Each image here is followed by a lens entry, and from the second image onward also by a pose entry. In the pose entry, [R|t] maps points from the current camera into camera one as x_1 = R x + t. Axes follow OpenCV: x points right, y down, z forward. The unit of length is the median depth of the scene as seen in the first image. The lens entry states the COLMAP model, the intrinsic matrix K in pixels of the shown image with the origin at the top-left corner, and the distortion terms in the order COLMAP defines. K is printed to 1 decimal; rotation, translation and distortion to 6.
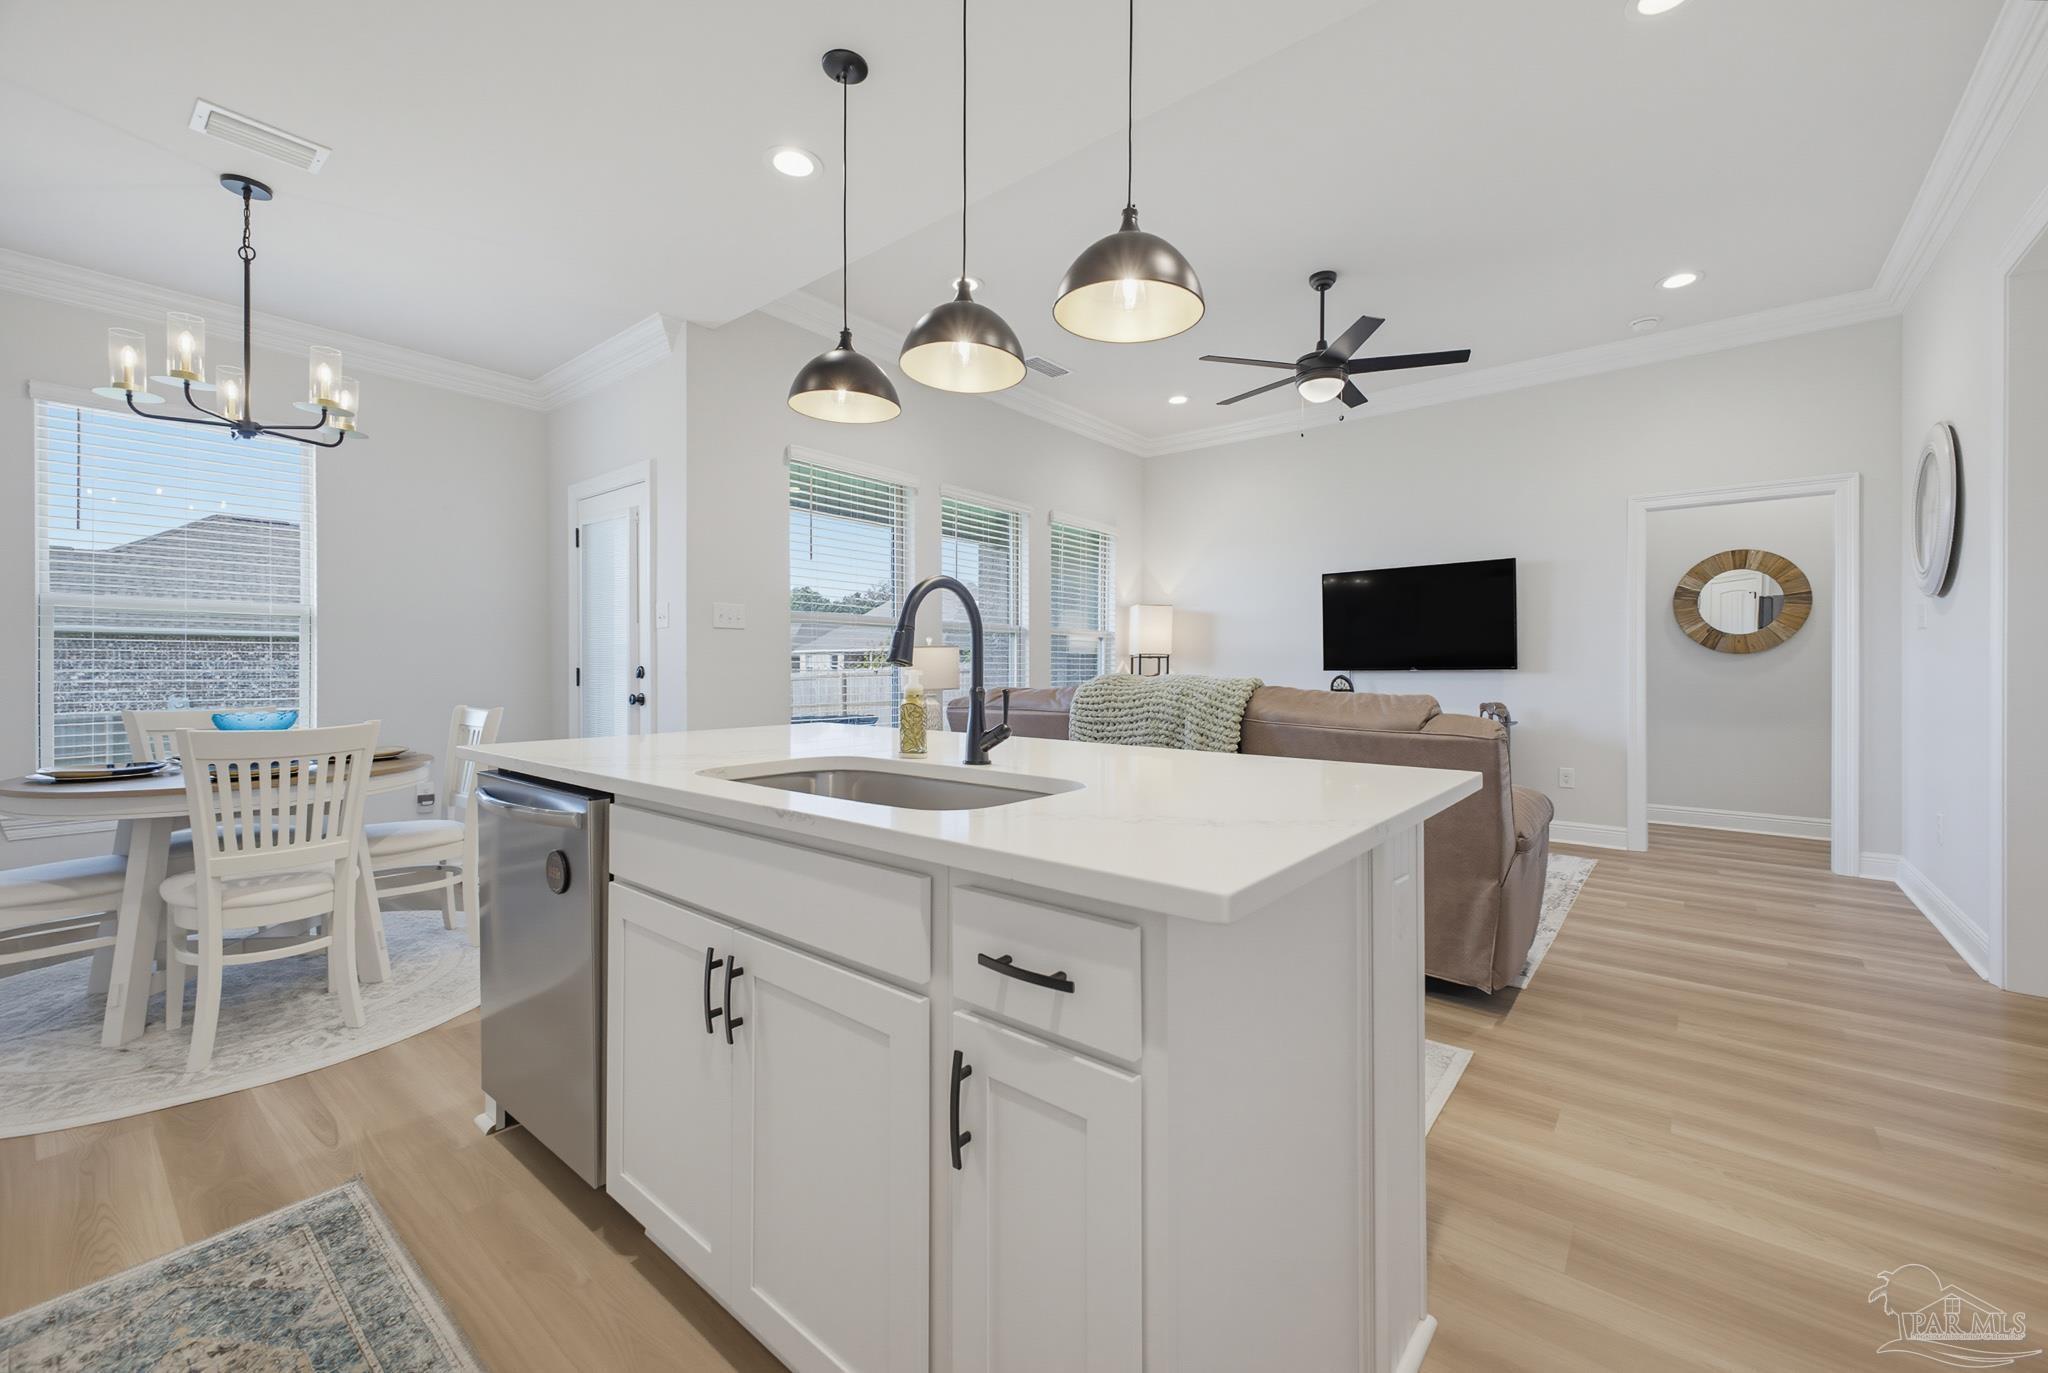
lens RADIAL K [[818.3, 0, 1056.2], [0, 818.3, 669.7], [0, 0, 1]] dist [0.008896, -0.002175]
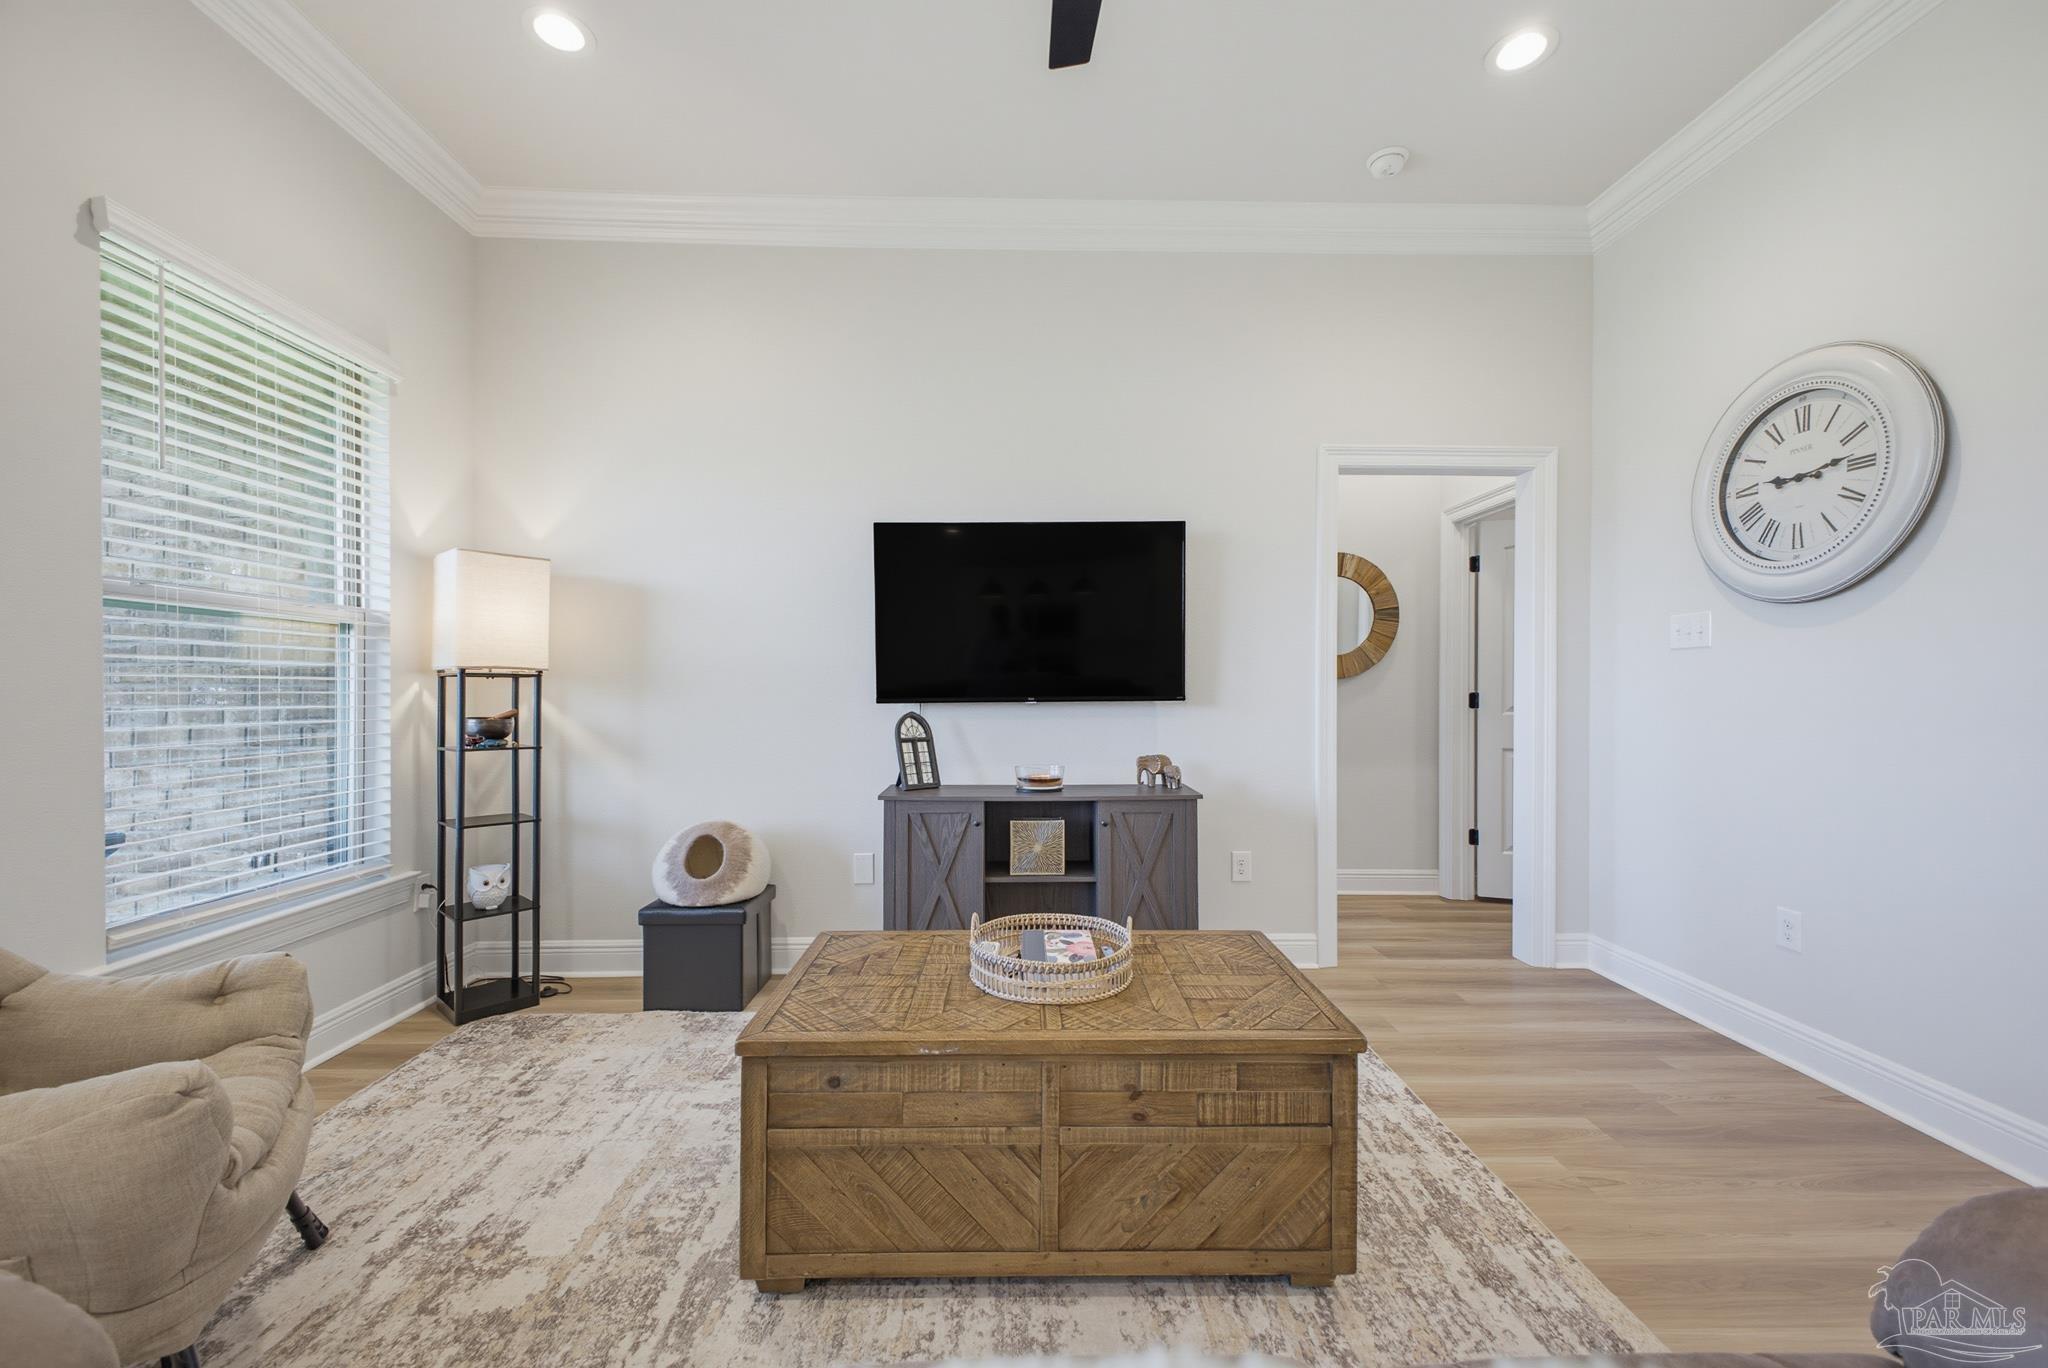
lens RADIAL K [[818.3, 0, 1019.2], [0, 818.3, 692.7], [0, 0, 1]] dist [0.008896, -0.002175]
pose [[0.783500, -0.000345, 0.621392, 0.069481], [0.002277, 0.999995, -0.002315, -0.004537], [-0.621388, 0.003228, 0.783497, 0.527452]]
